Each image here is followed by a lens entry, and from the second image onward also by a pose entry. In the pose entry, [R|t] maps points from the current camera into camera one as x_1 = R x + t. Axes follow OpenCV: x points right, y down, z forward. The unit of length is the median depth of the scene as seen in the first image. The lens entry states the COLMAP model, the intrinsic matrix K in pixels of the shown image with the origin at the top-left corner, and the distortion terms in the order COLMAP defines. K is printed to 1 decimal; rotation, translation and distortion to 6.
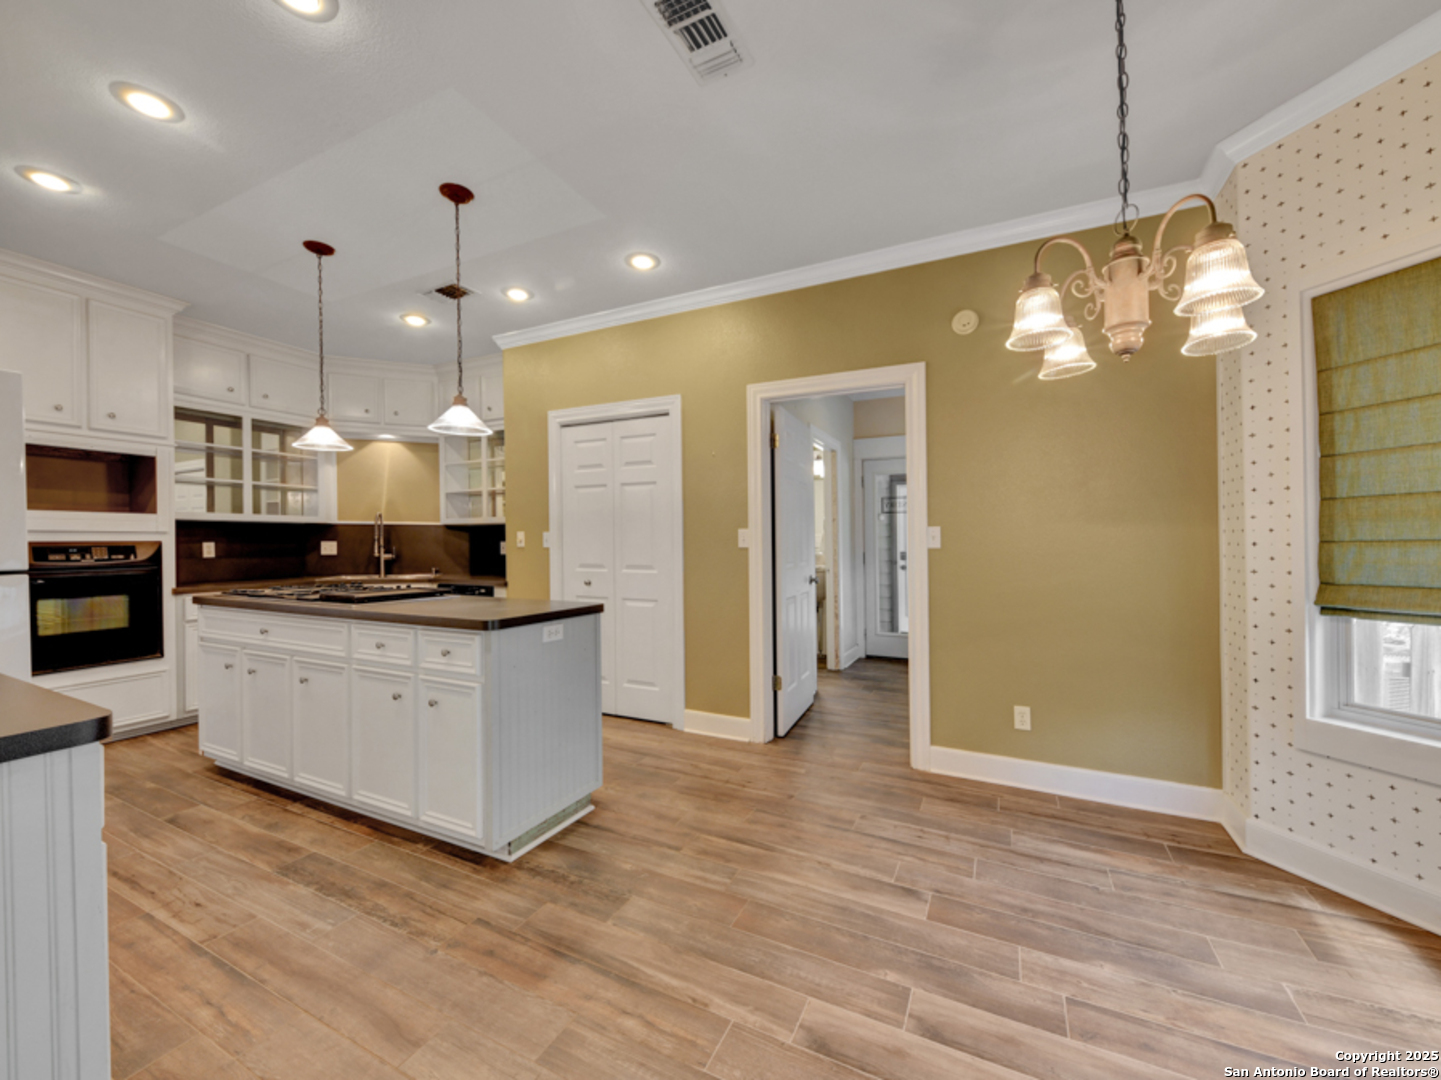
lens RADIAL K [[569.1, 0, 722.6], [0, 569.1, 541.2], [0, 0, 1]] dist [0.003807, 0.000127]
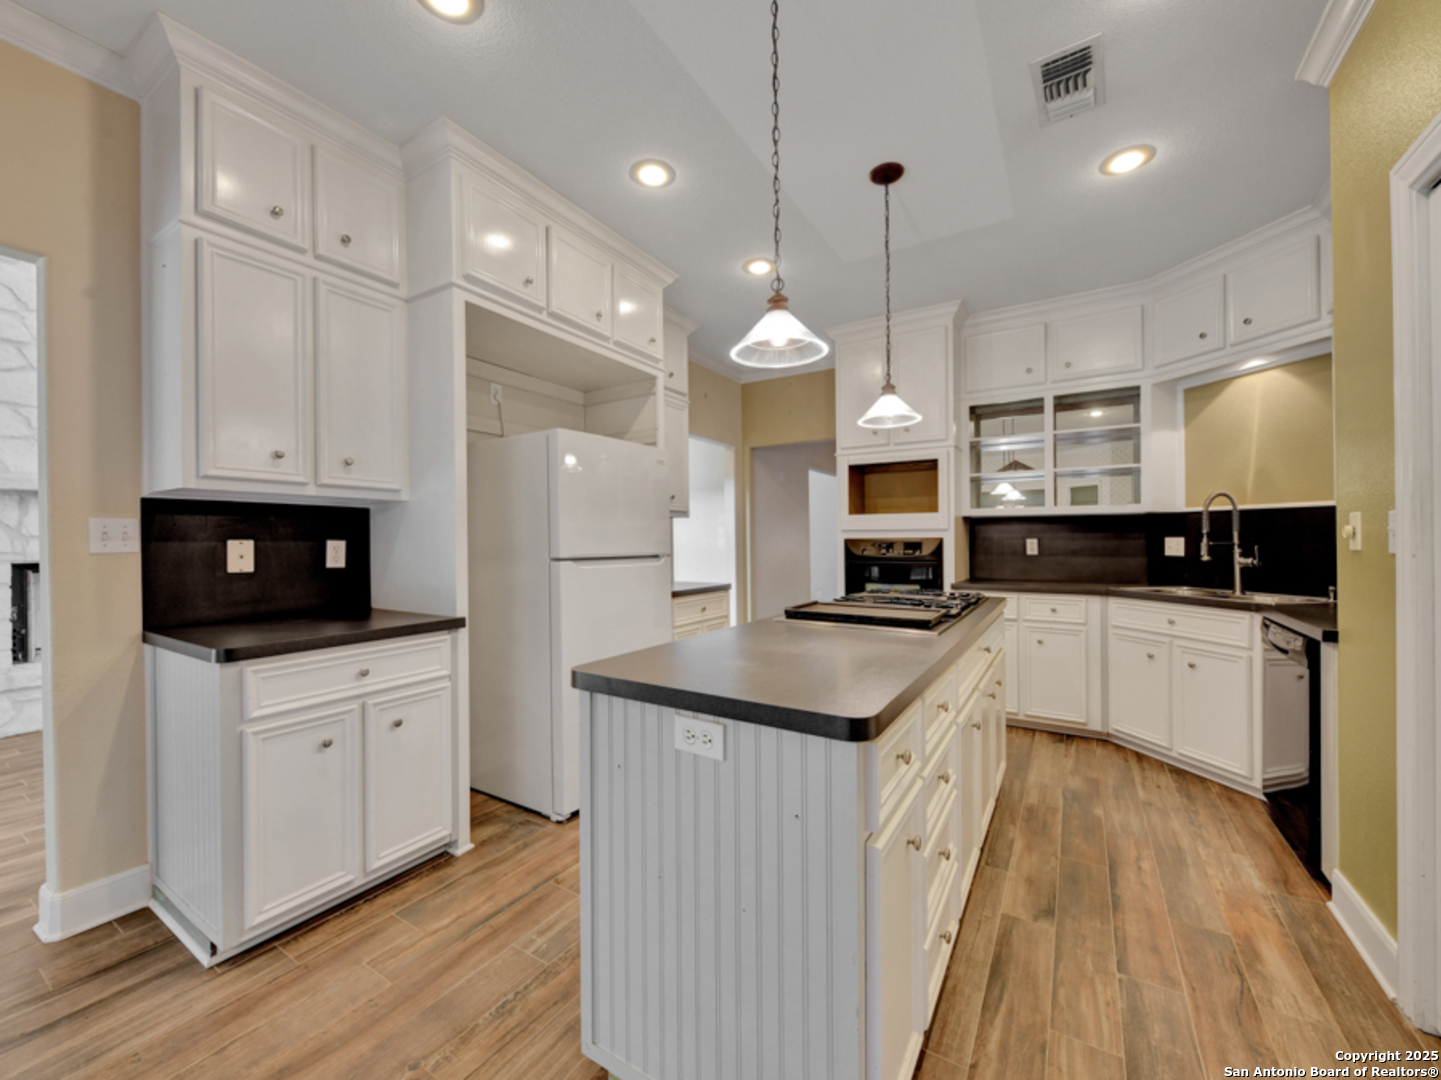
lens RADIAL K [[569.1, 0, 721.8], [0, 569.1, 540.9], [0, 0, 1]] dist [0.003807, 0.000127]
pose [[-0.097185, 0.005211, -0.995253, 0.109183], [0.003100, 0.999983, 0.004933, -0.000741], [0.995261, -0.002606, -0.097200, 0.721846]]
